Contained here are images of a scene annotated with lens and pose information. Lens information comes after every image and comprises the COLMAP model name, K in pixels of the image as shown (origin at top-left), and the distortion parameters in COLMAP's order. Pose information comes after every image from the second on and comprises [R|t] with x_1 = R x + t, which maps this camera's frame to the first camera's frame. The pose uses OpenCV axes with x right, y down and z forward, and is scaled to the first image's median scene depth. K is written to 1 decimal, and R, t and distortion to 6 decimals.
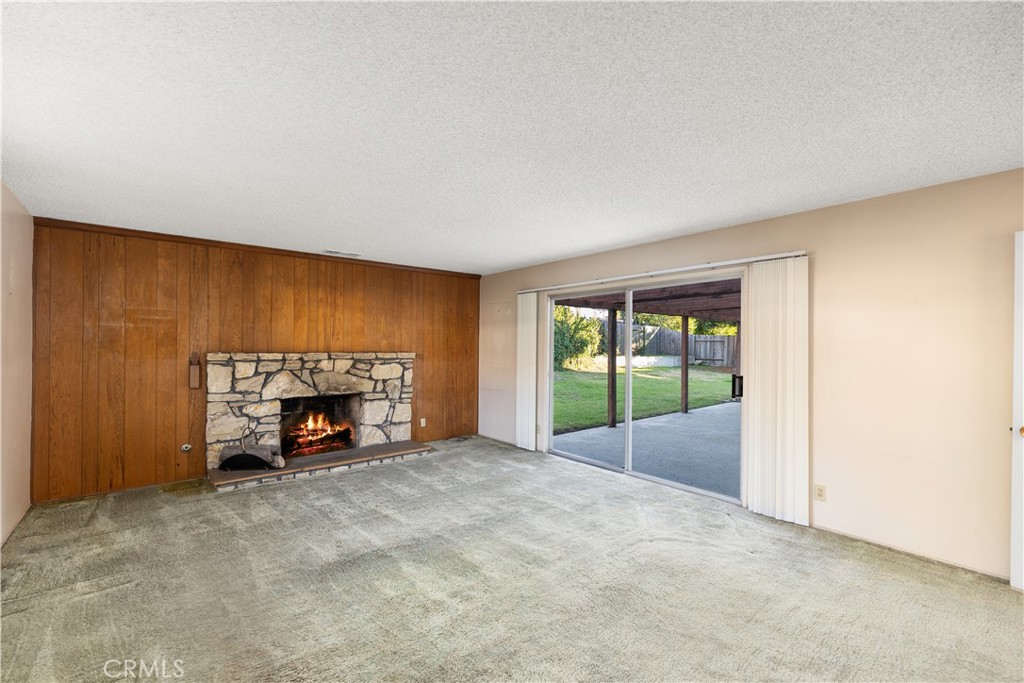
lens RADIAL K [[435.0, 0, 500.0], [0, 435.0, 346.1], [0, 0, 1]] dist [0.000111, 0.000058]
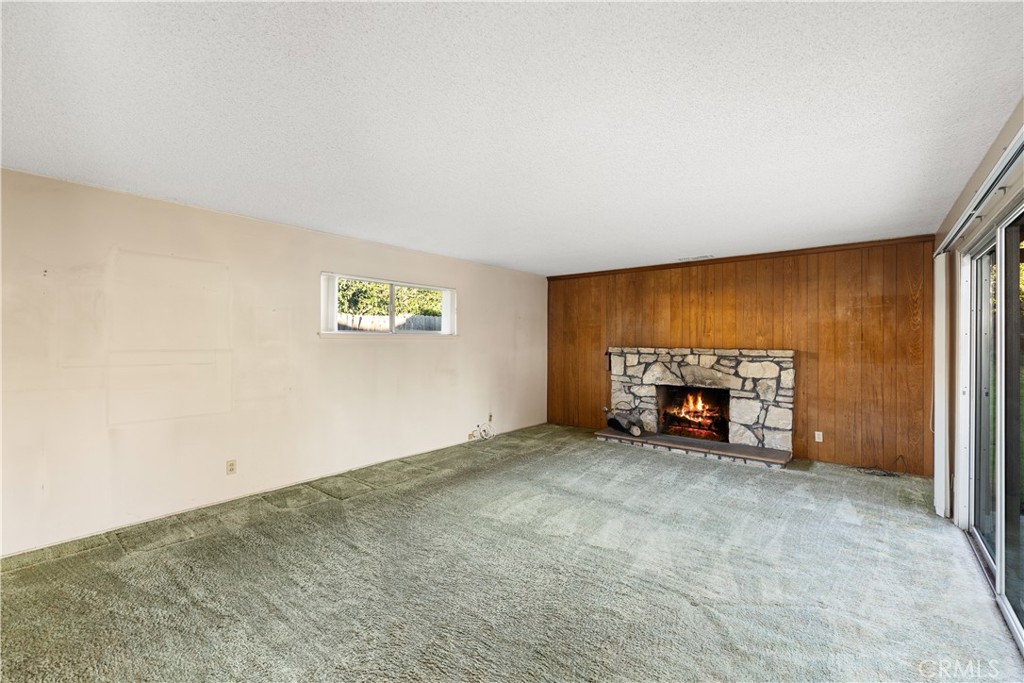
lens RADIAL K [[435.5, 0, 512.0], [0, 435.5, 341.5], [0, 0, 1]] dist [0.000045, 0.000132]
pose [[0.199969, -0.000401, -0.979802, 0.598579], [-0.002915, 0.999995, -0.001004, -0.000242], [0.979798, 0.003057, 0.199967, 0.320755]]
